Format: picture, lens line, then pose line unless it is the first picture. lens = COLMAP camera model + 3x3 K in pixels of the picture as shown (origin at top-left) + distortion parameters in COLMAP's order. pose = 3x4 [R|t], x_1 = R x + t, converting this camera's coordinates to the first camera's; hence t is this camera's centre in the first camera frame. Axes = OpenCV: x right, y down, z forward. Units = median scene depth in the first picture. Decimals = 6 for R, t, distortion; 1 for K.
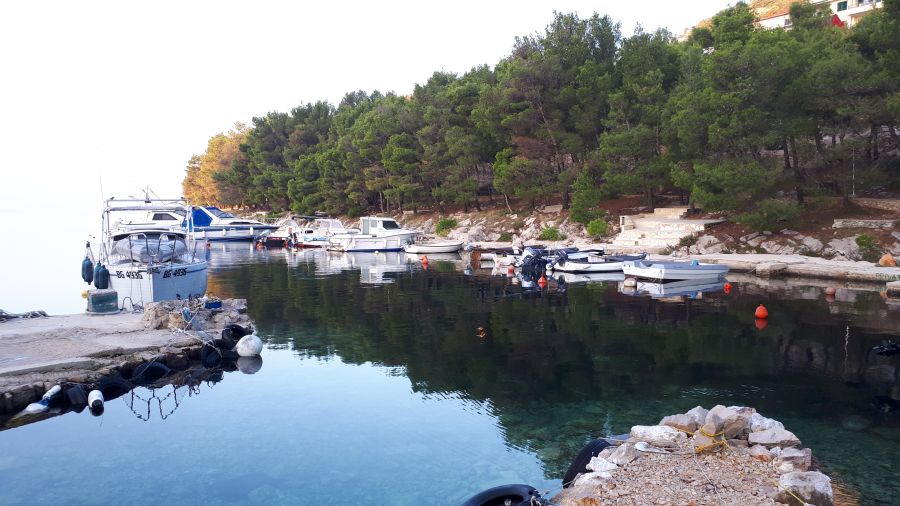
lens RADIAL K [[724.1, 0, 449.0], [0, 724.1, 263.6], [0, 0, 1]] dist [0.017871, -0.003820]
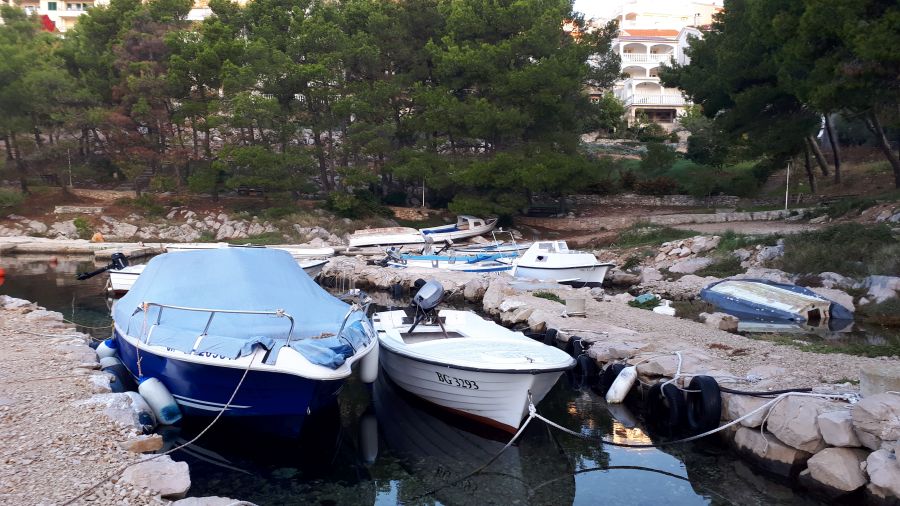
lens RADIAL K [[724.1, 0, 449.0], [0, 724.1, 263.6], [0, 0, 1]] dist [0.017871, -0.003820]
pose [[0.561619, -0.056482, 0.825466, -0.095889], [0.045078, 0.998274, 0.037637, 0.017224], [-0.826167, 0.016073, 0.563196, -0.199029]]
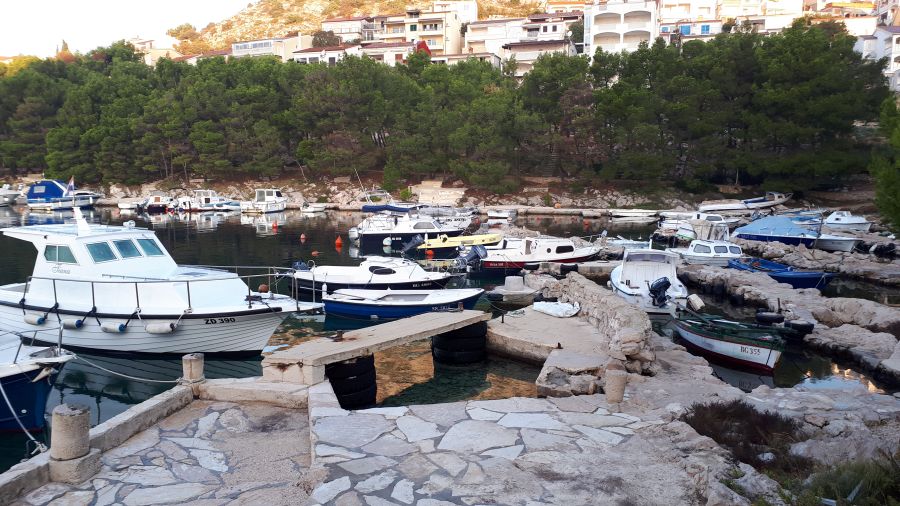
lens RADIAL K [[724.1, 0, 449.0], [0, 724.1, 263.6], [0, 0, 1]] dist [0.017871, -0.003820]
pose [[0.787916, -0.084949, 0.609896, -0.955701], [0.044601, 0.995710, 0.081068, -0.020665], [-0.614166, -0.036673, 0.788324, -0.548585]]
